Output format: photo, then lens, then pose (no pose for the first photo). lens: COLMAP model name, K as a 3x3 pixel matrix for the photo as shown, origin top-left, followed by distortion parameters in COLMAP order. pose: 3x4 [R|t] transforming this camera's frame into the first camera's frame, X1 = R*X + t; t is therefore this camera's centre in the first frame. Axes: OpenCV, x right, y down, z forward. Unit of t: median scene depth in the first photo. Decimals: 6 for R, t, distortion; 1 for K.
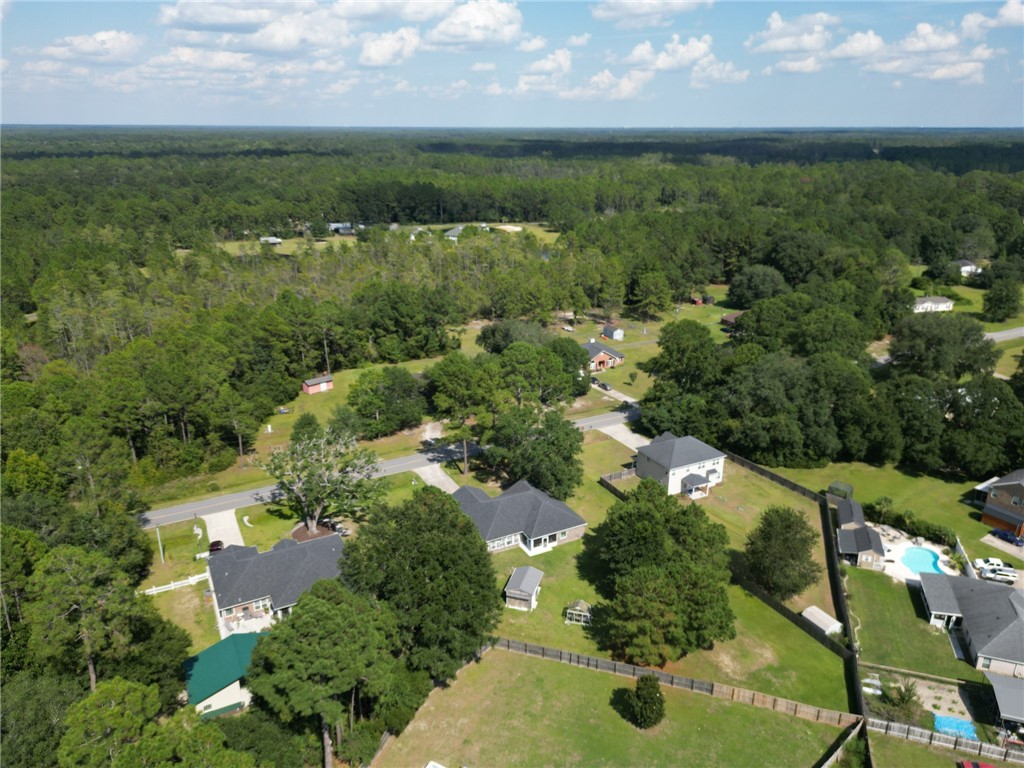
lens RADIAL K [[725.6, 0, 508.0], [0, 725.6, 383.4], [0, 0, 1]] dist [0.060648, -0.064914]
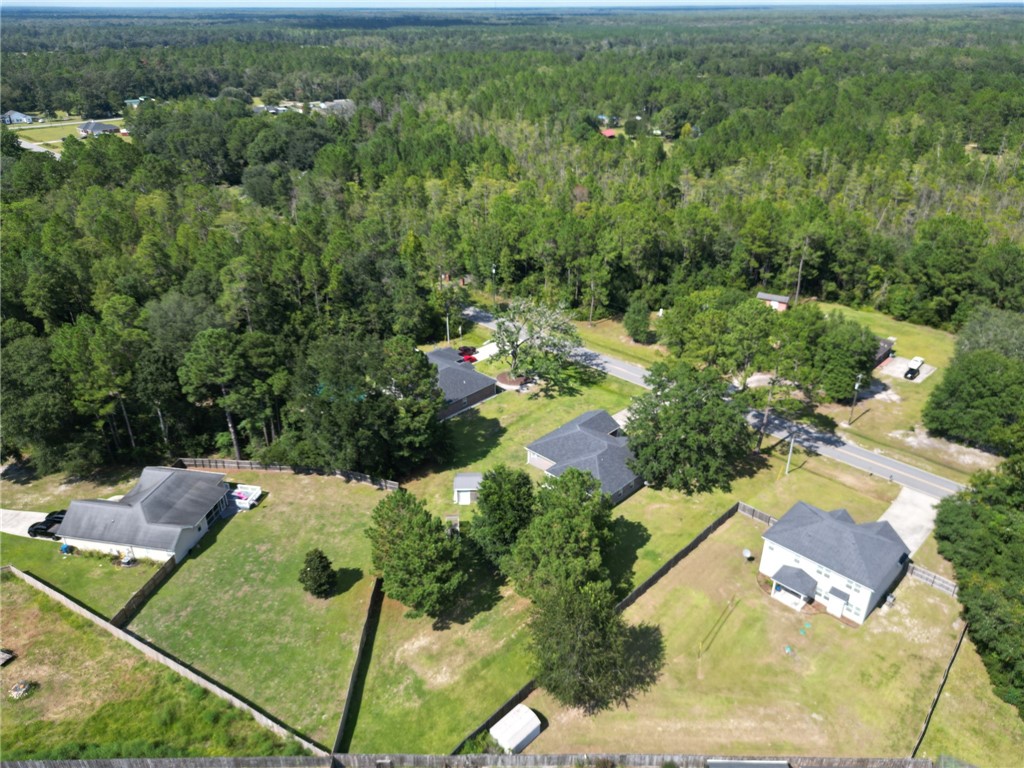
lens RADIAL K [[719.6, 0, 512.0], [0, 719.6, 384.0], [0, 0, 1]] dist [0.064803, -0.055650]
pose [[0.314491, 0.437618, -0.842369, 0.654499], [-0.314202, 0.885363, 0.342650, -0.168358], [0.895752, 0.156914, 0.415939, 0.471690]]
